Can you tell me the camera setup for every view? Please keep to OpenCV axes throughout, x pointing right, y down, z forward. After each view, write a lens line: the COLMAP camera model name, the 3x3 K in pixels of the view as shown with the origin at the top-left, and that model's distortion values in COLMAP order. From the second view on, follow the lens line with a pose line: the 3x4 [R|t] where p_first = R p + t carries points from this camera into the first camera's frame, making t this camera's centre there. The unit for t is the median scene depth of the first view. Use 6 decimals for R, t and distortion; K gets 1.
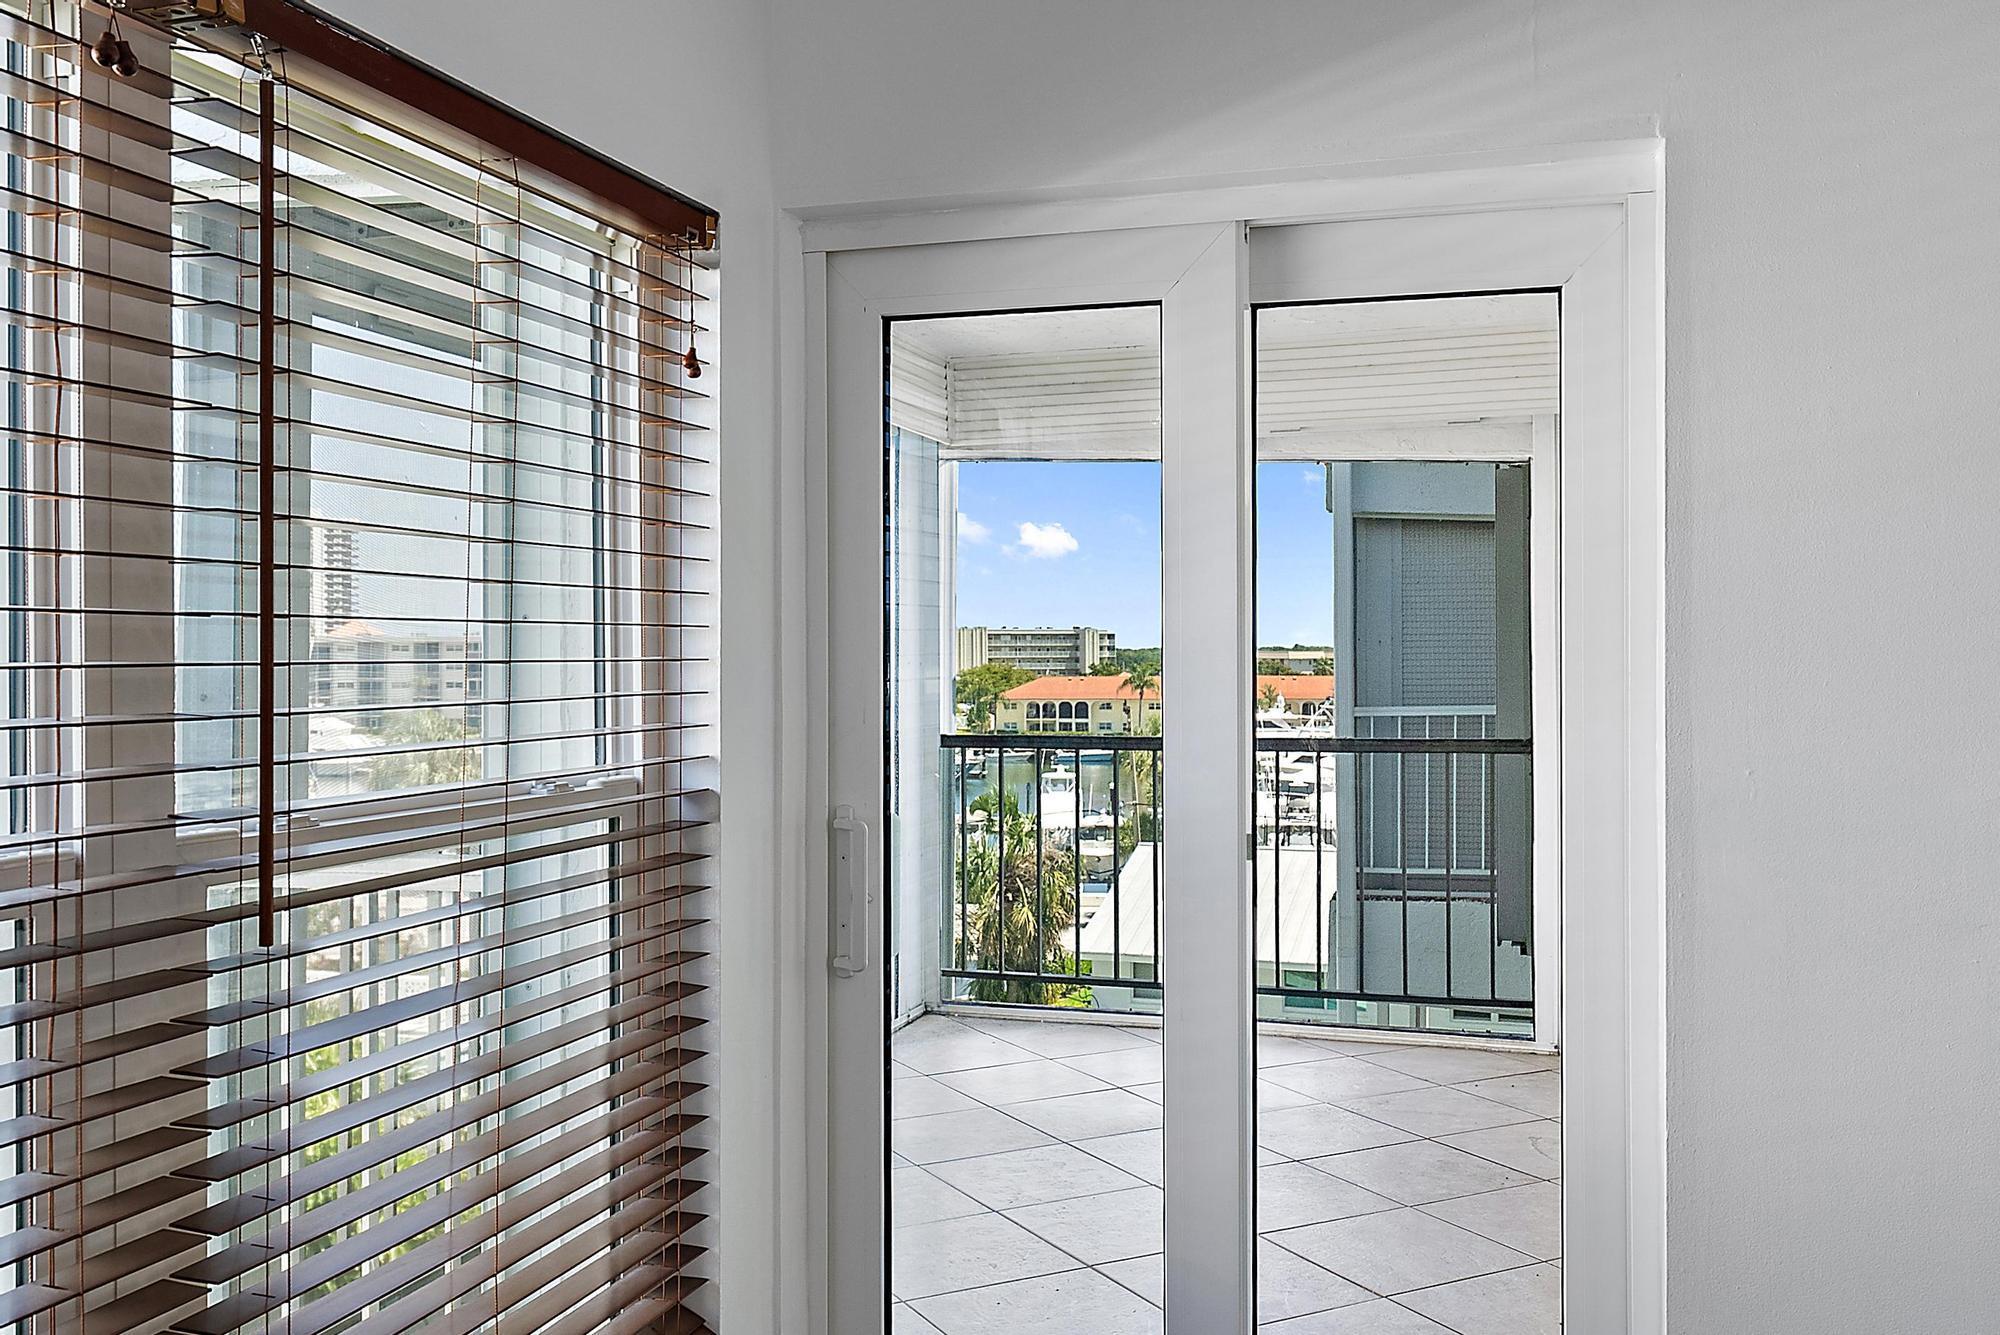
lens RADIAL K [[1773.9, 0, 1003.6], [0, 1773.9, 661.6], [0, 0, 1]] dist [0.006806, 0.001626]
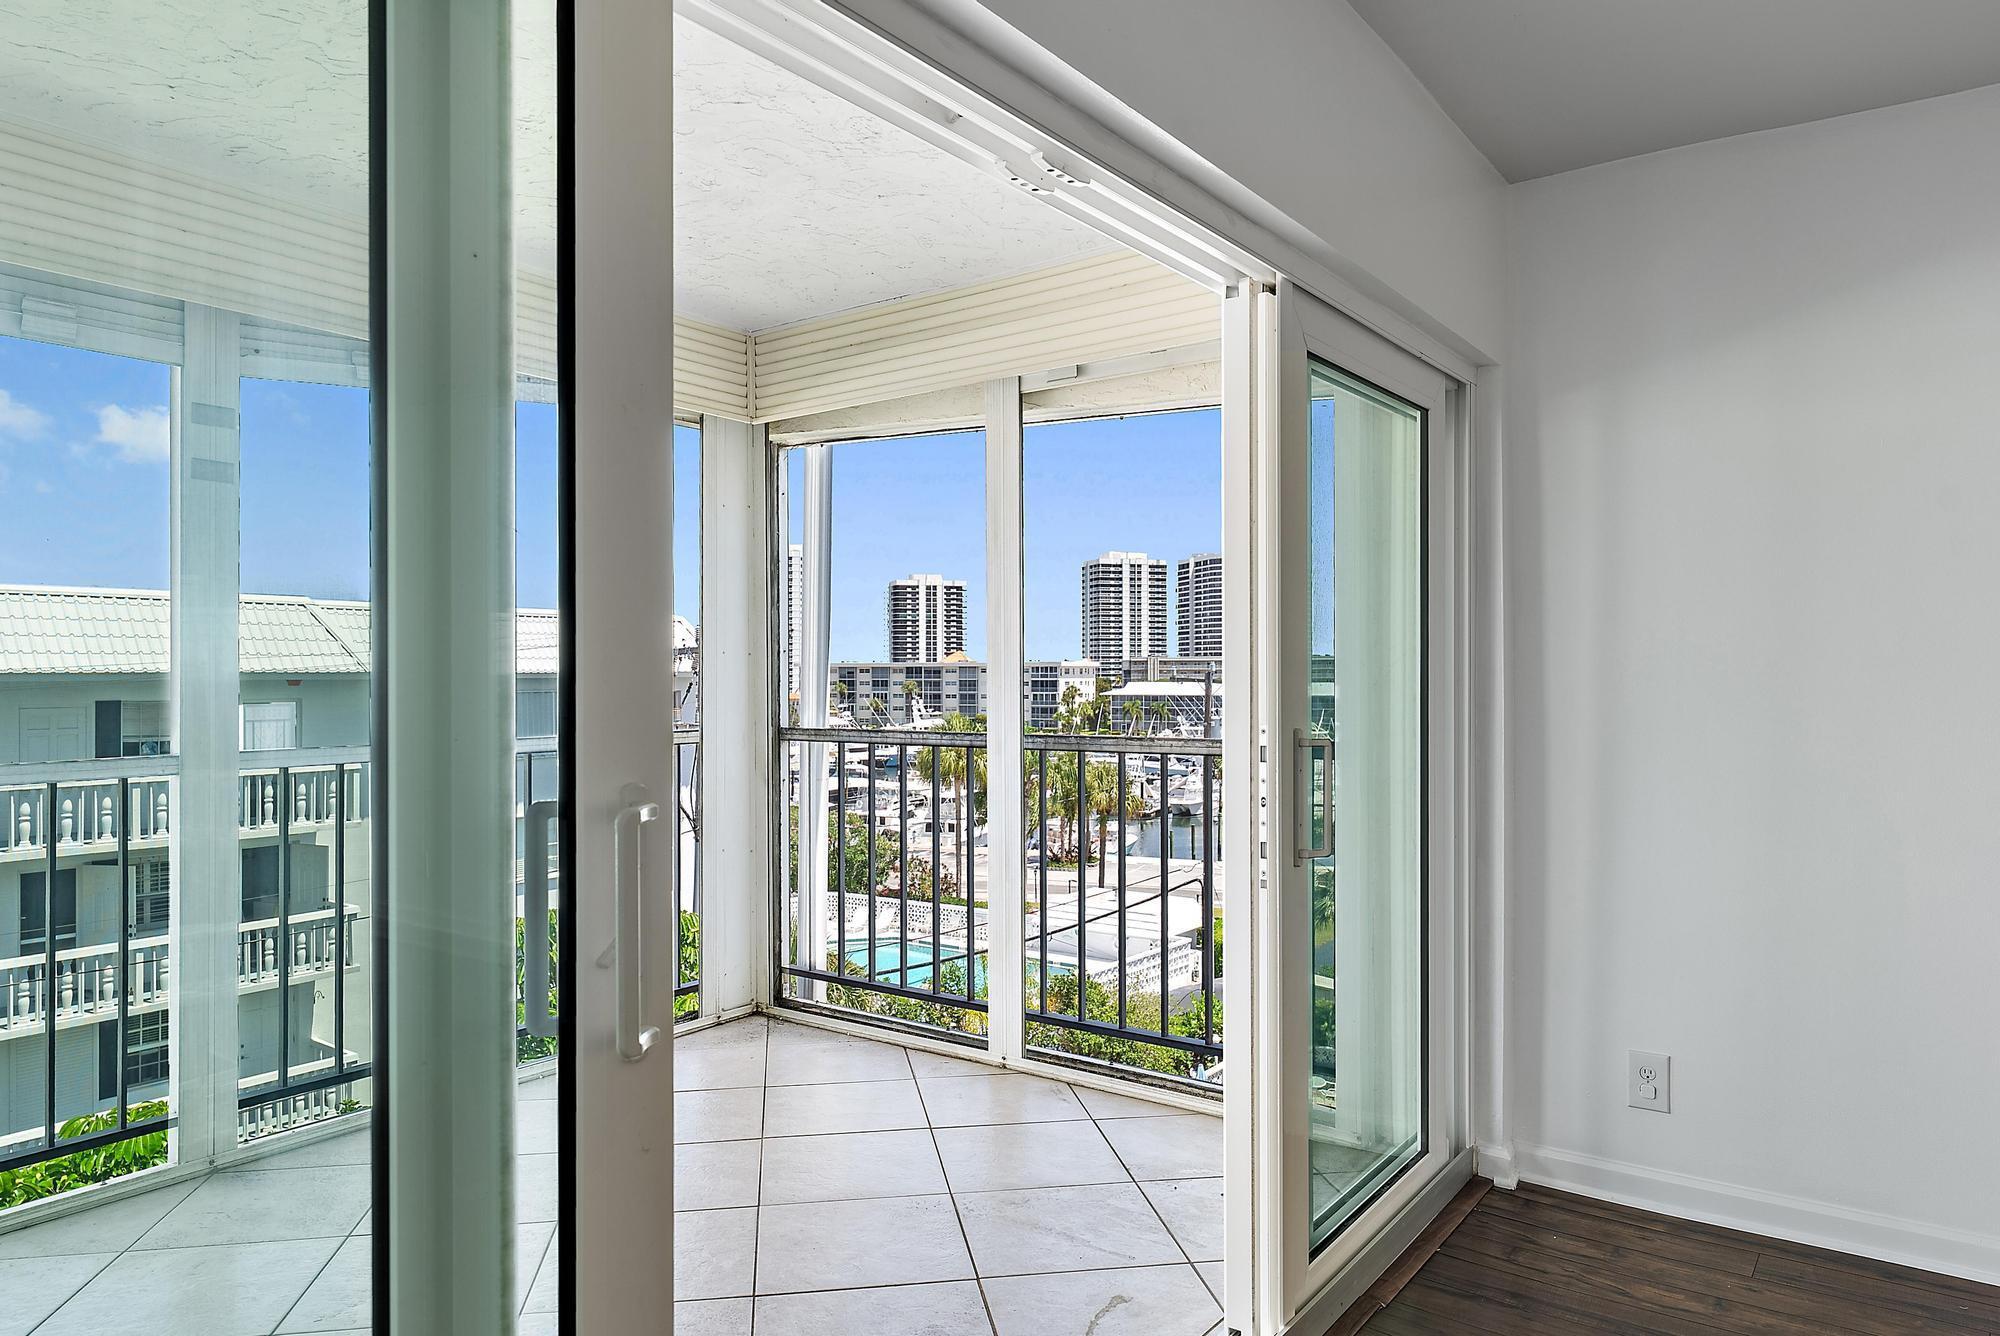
lens RADIAL K [[1317.3, 0, 994.8], [0, 1317.3, 677.6], [0, 0, 1]] dist [0.010199, 0.000585]
pose [[0.946657, 0.002134, -0.322237, 0.236262], [-0.003083, 0.999992, -0.002436, 0.011972], [0.322230, 0.003299, 0.946656, 0.271777]]
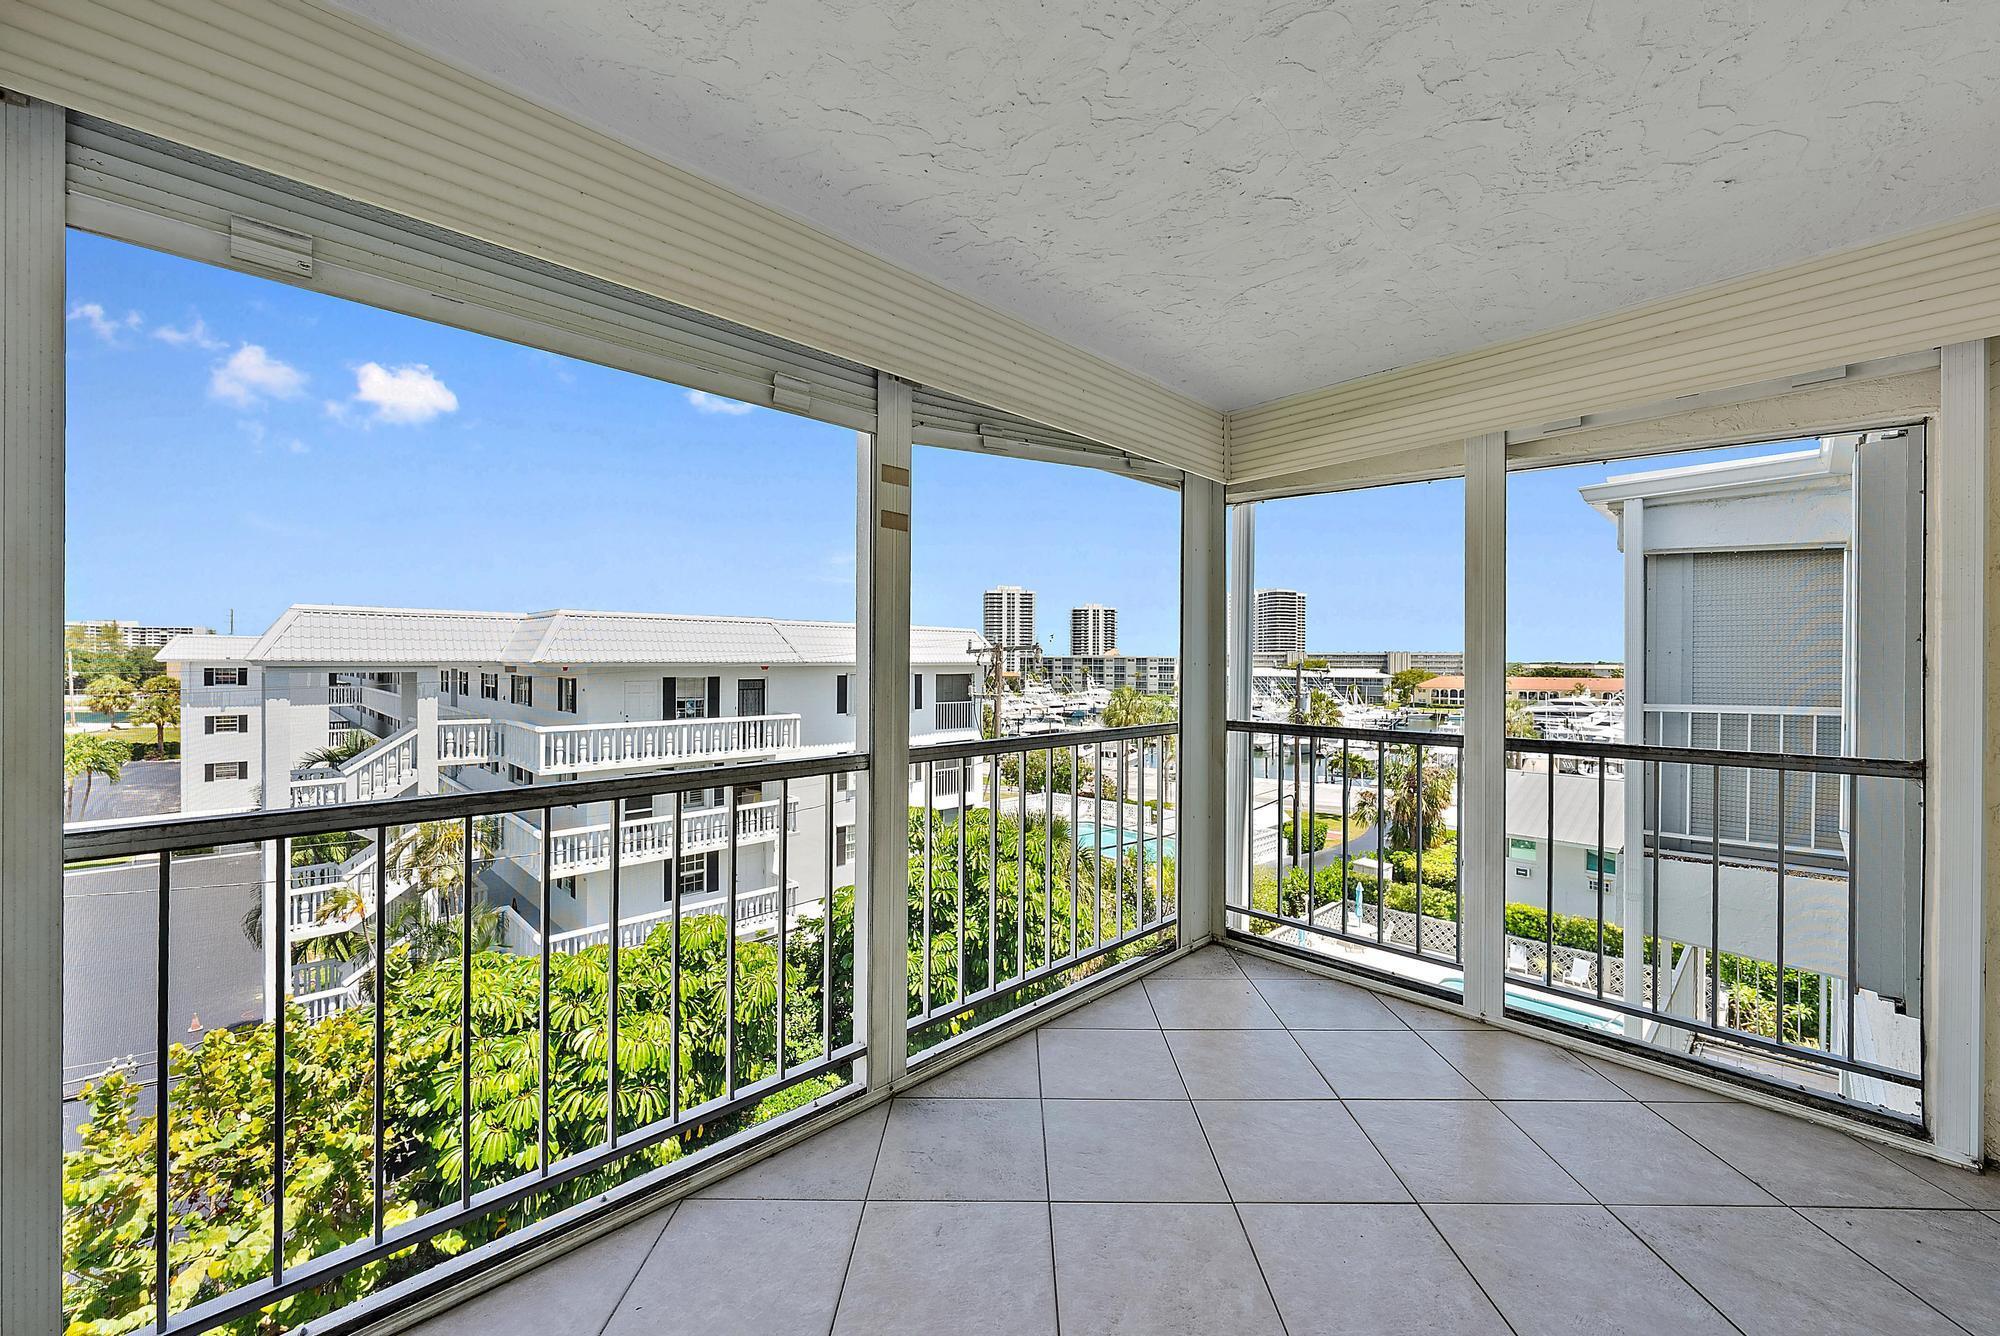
lens RADIAL K [[776.2, 0, 1008.2], [0, 776.2, 667.6], [0, 0, 1]] dist [-0.001679, -0.000086]
pose [[0.883086, 0.008602, -0.469133, 0.064077], [-0.008040, 0.999963, 0.003201, 0.002256], [0.469143, 0.000945, 0.883122, 0.338593]]
